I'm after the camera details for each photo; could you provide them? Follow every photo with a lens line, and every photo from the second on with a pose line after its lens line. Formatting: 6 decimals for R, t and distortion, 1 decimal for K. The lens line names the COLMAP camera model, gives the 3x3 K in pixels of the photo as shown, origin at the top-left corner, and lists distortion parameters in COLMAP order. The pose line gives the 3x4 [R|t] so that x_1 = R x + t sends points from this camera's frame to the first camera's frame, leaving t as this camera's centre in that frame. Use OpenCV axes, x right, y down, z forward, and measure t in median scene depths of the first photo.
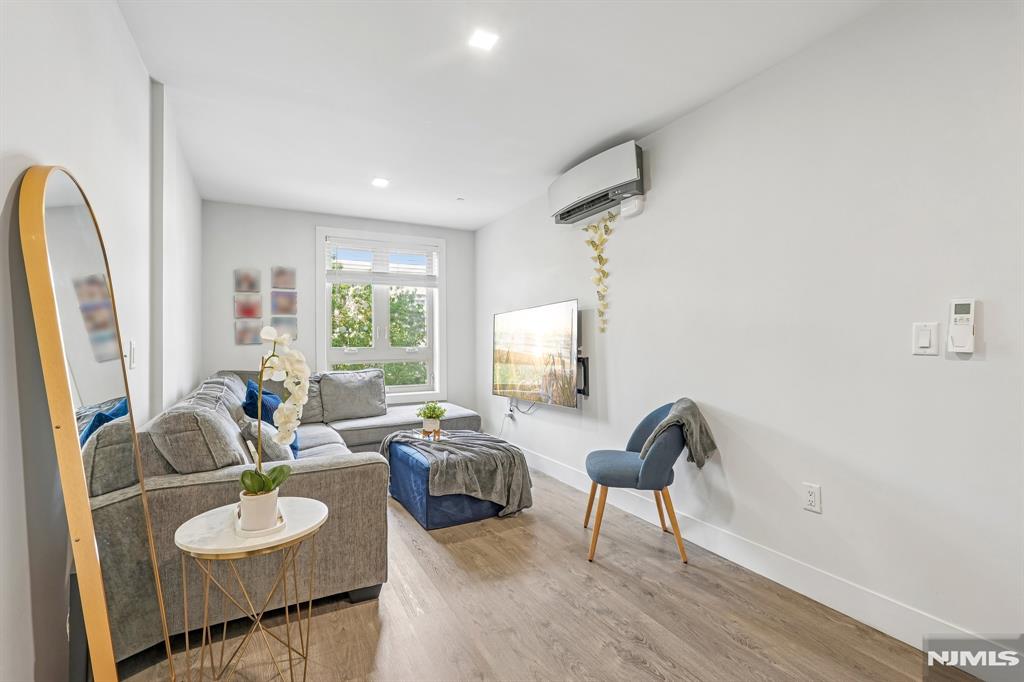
lens RADIAL K [[469.6, 0, 512.0], [0, 469.6, 341.0], [0, 0, 1]] dist [0.002154, 0.000068]
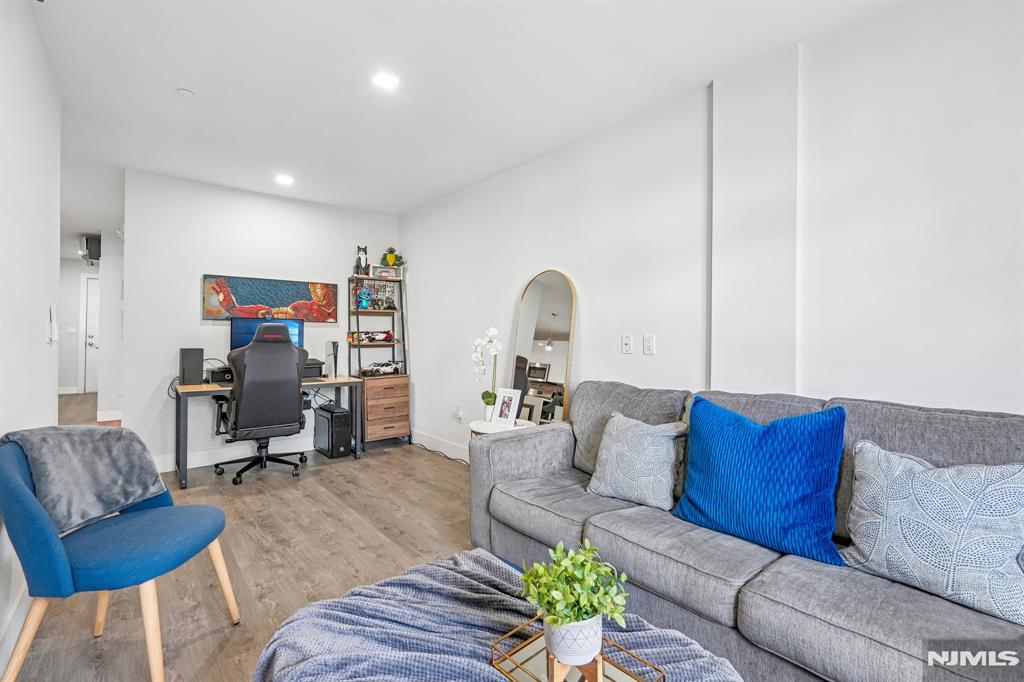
lens RADIAL K [[469.6, 0, 512.0], [0, 469.6, 341.0], [0, 0, 1]] dist [0.002154, 0.000068]
pose [[-0.978652, -0.012095, -0.205168, -0.127846], [-0.011197, 0.999922, -0.005538, 0.014757], [0.205219, -0.003123, -0.978711, 2.216469]]
